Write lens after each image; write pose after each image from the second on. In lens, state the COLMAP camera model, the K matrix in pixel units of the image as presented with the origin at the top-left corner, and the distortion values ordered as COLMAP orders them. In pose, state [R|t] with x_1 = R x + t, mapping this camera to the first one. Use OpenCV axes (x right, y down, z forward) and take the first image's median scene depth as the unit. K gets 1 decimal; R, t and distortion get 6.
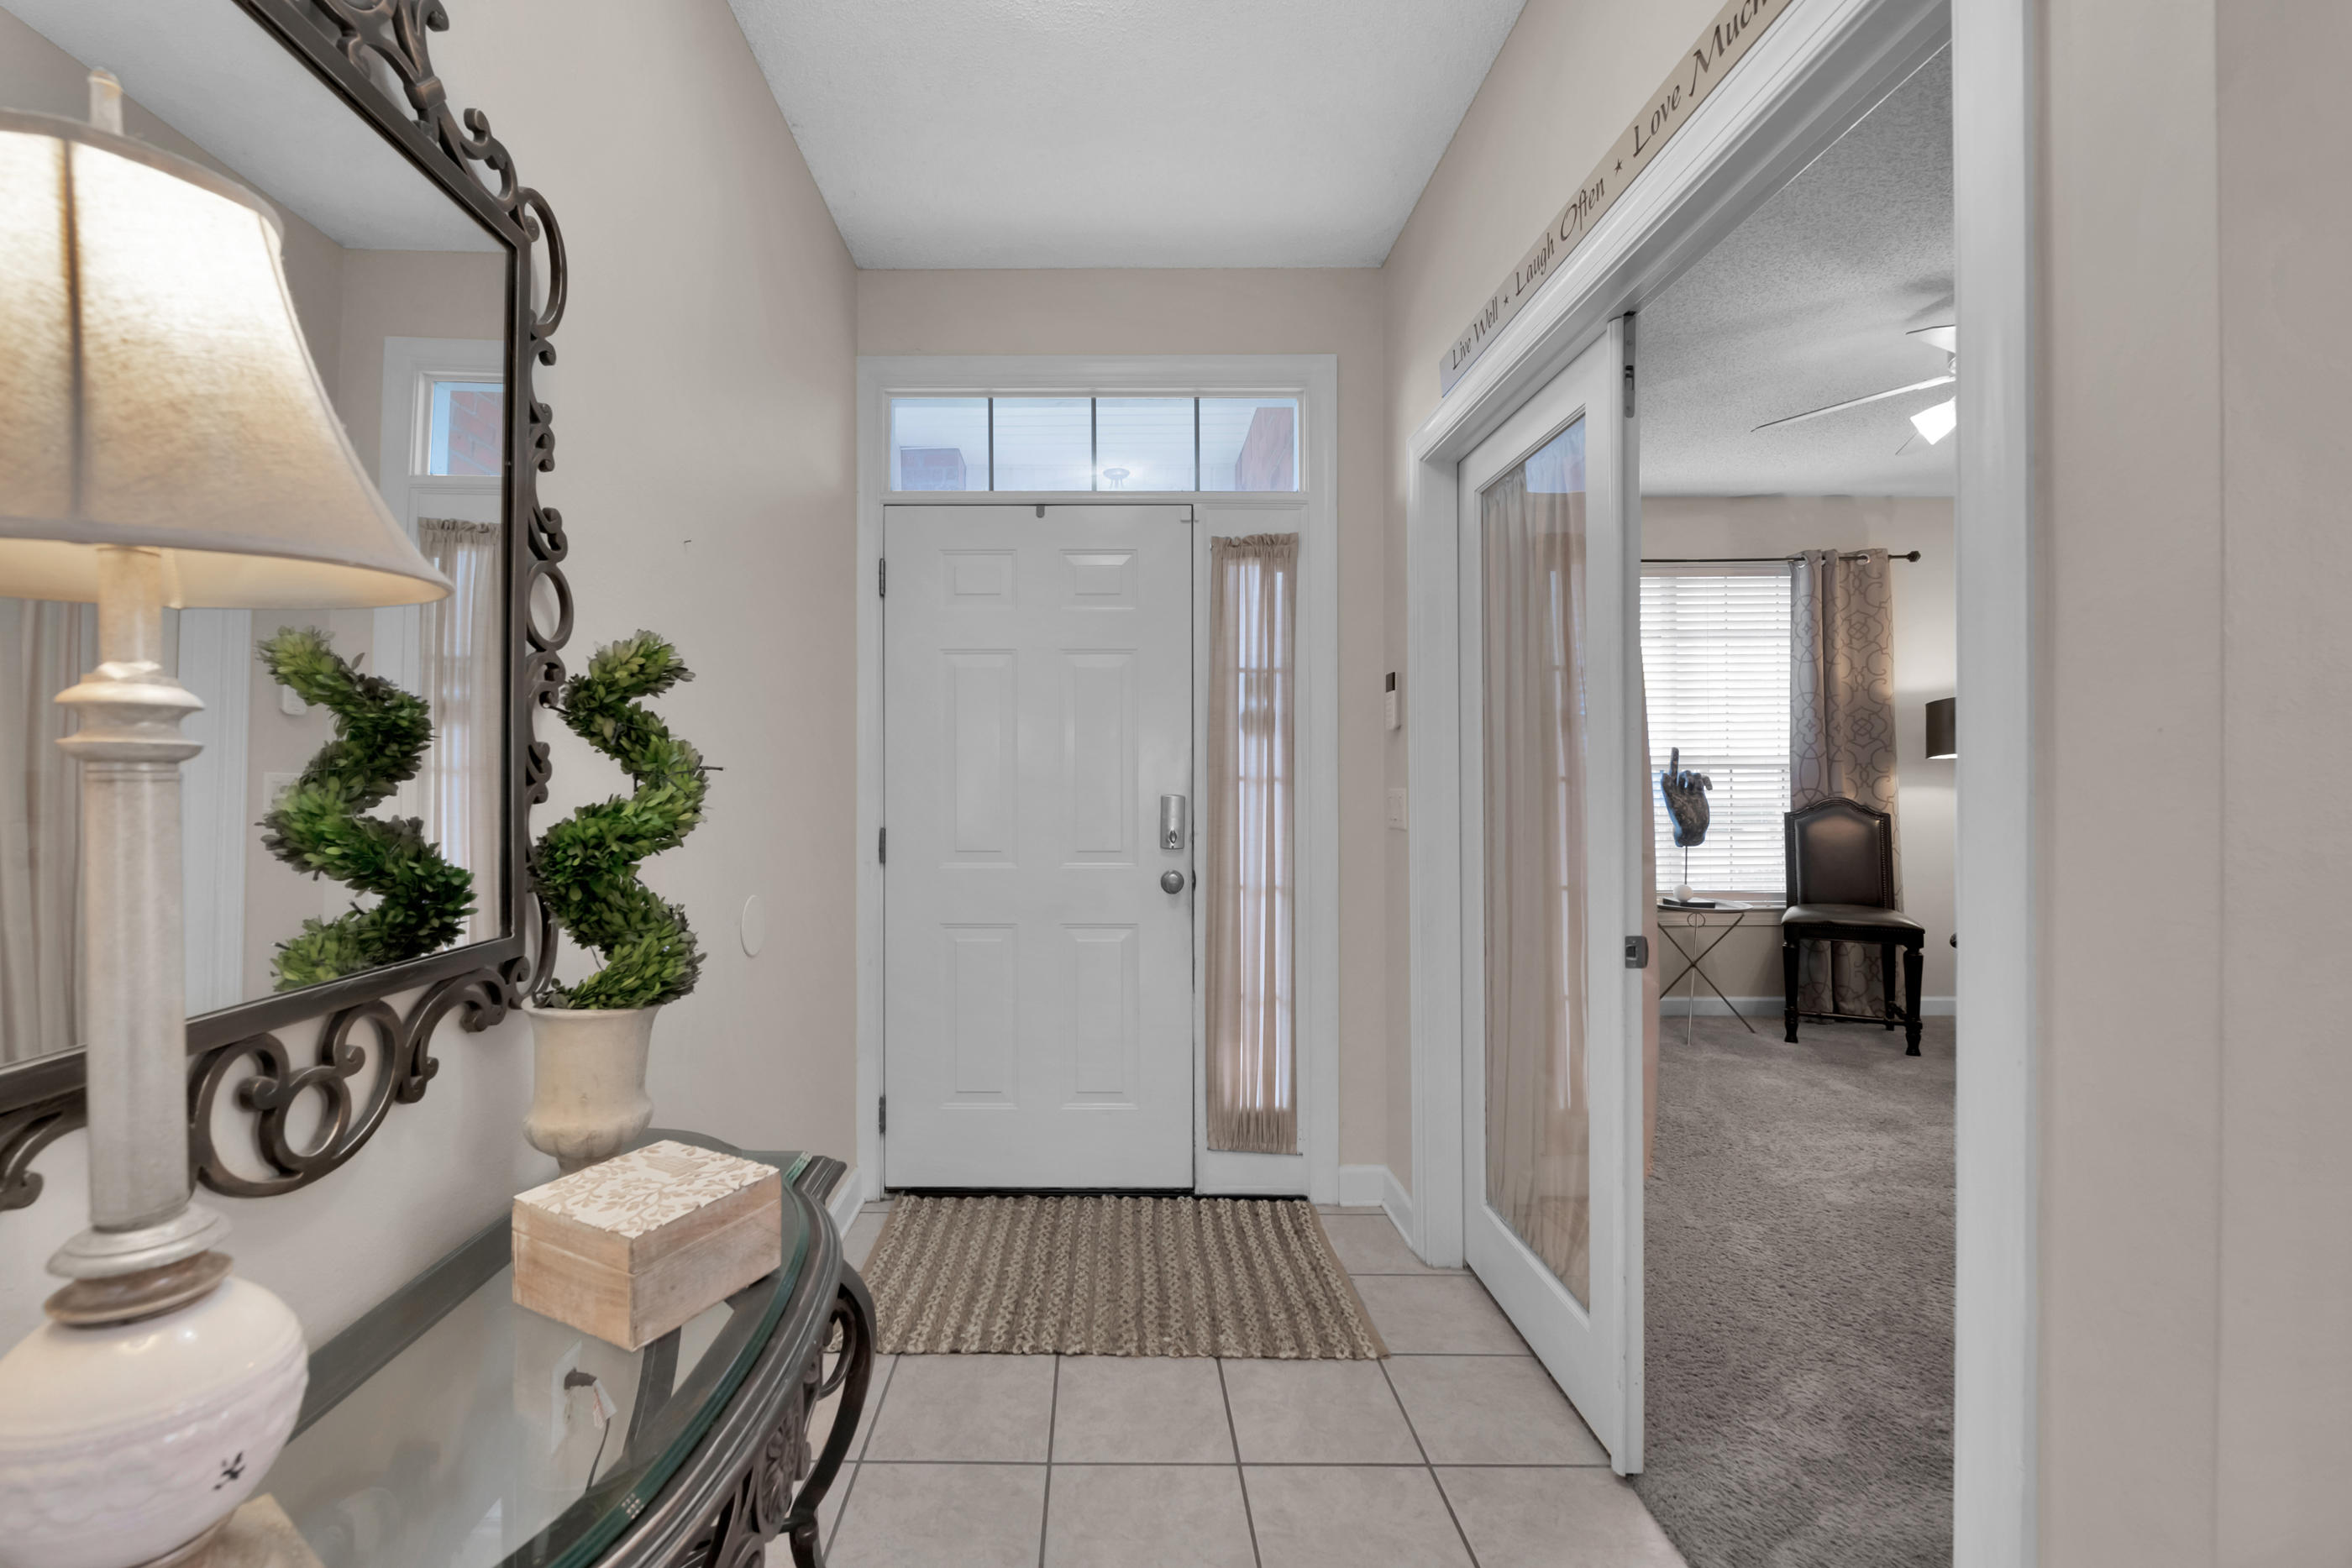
lens RADIAL K [[927.4, 0, 1100.4], [0, 927.4, 784.0], [0, 0, 1]] dist [0.000535, 0.000081]
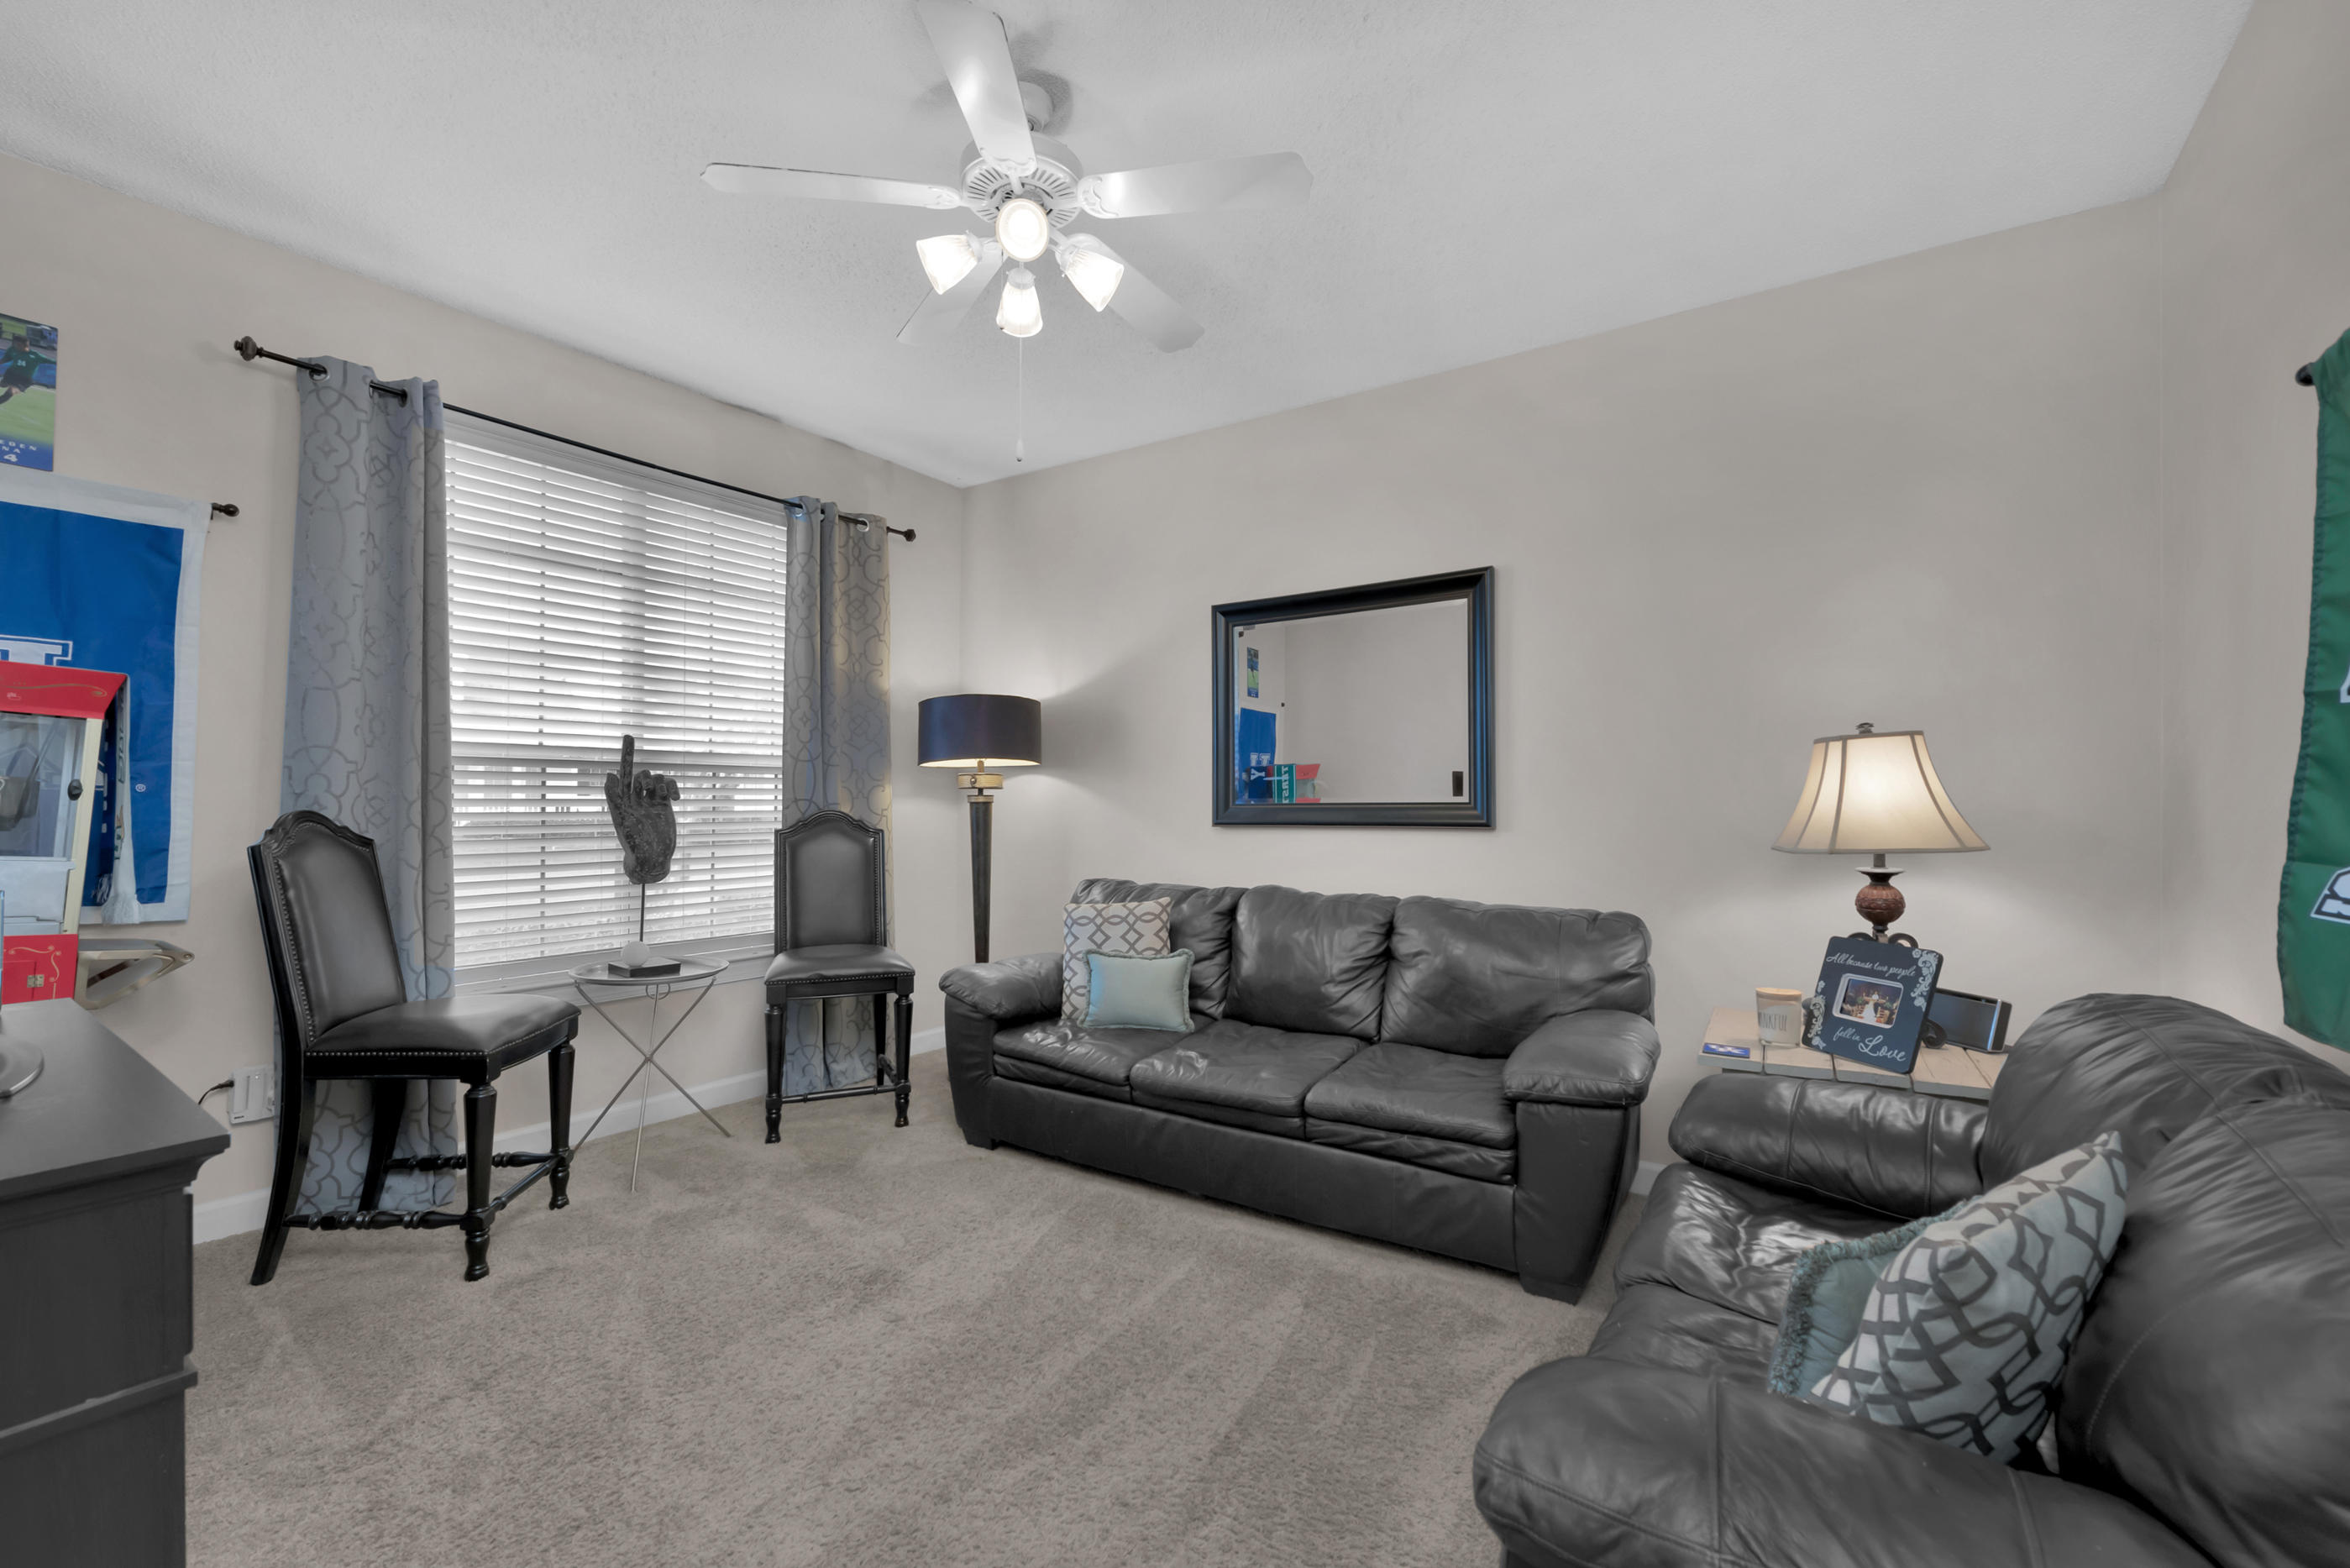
lens RADIAL K [[960.0, 0, 1176.6], [0, 960.0, 777.8], [0, 0, 1]] dist [-0.000940, -0.000178]
pose [[0.539891, 0.024008, 0.841392, 0.252997], [-0.007764, 0.999693, -0.023543, 0.003682], [-0.841699, 0.006178, 0.539912, 0.296887]]
